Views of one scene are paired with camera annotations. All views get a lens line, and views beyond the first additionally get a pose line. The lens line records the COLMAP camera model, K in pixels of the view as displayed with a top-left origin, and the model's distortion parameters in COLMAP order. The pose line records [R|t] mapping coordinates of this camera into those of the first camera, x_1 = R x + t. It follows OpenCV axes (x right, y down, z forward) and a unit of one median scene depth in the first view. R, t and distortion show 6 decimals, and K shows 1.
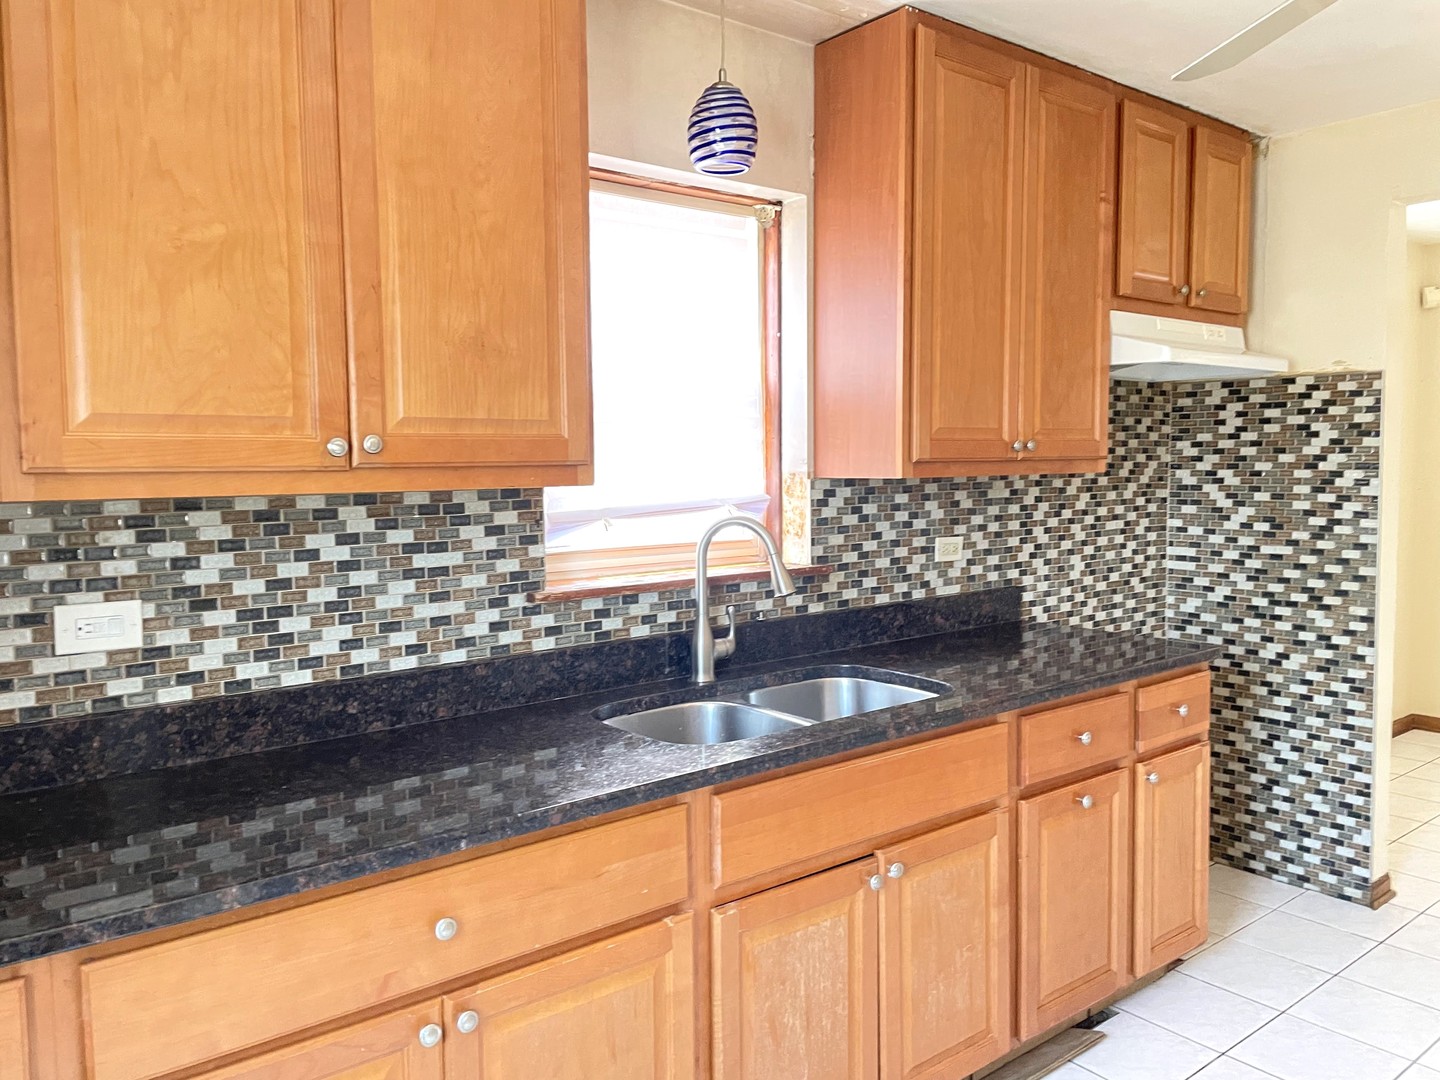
lens RADIAL K [[1092.4, 0, 717.6], [0, 1092.4, 551.1], [0, 0, 1]] dist [0.065579, -0.077055]
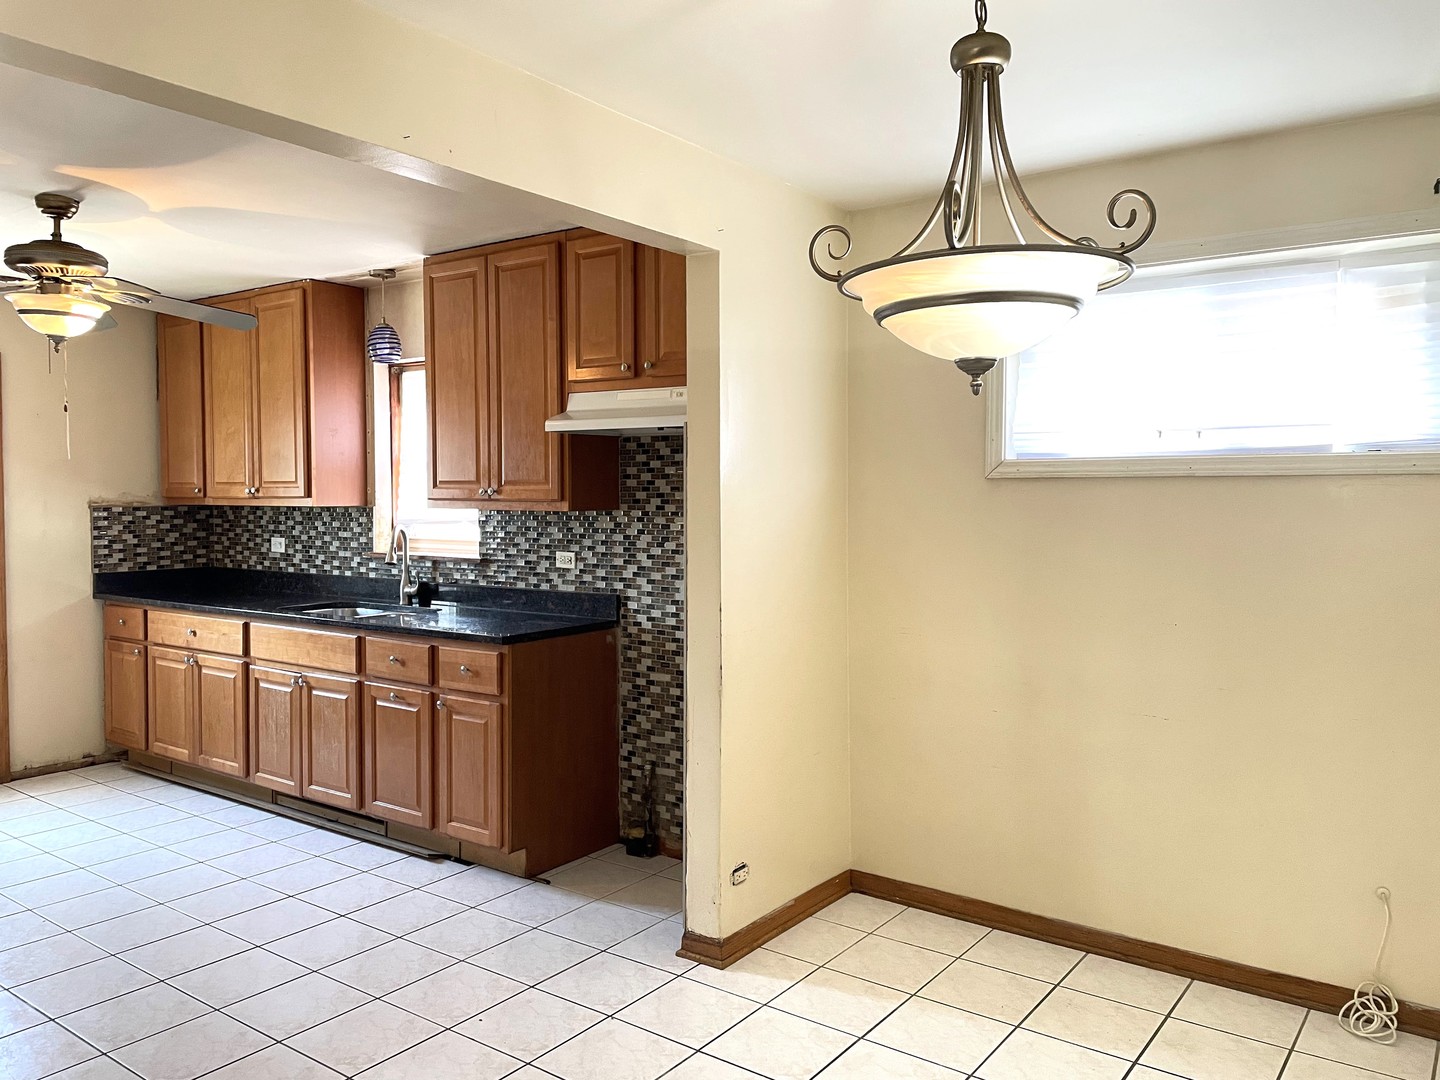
lens RADIAL K [[1092.4, 0, 718.6], [0, 1092.4, 542.5], [0, 0, 1]] dist [0.065579, -0.077055]
pose [[0.256623, 0.057390, -0.964806, 2.127819], [-0.083641, 0.995809, 0.036987, -0.122657], [0.962886, 0.071206, 0.260348, 1.024481]]
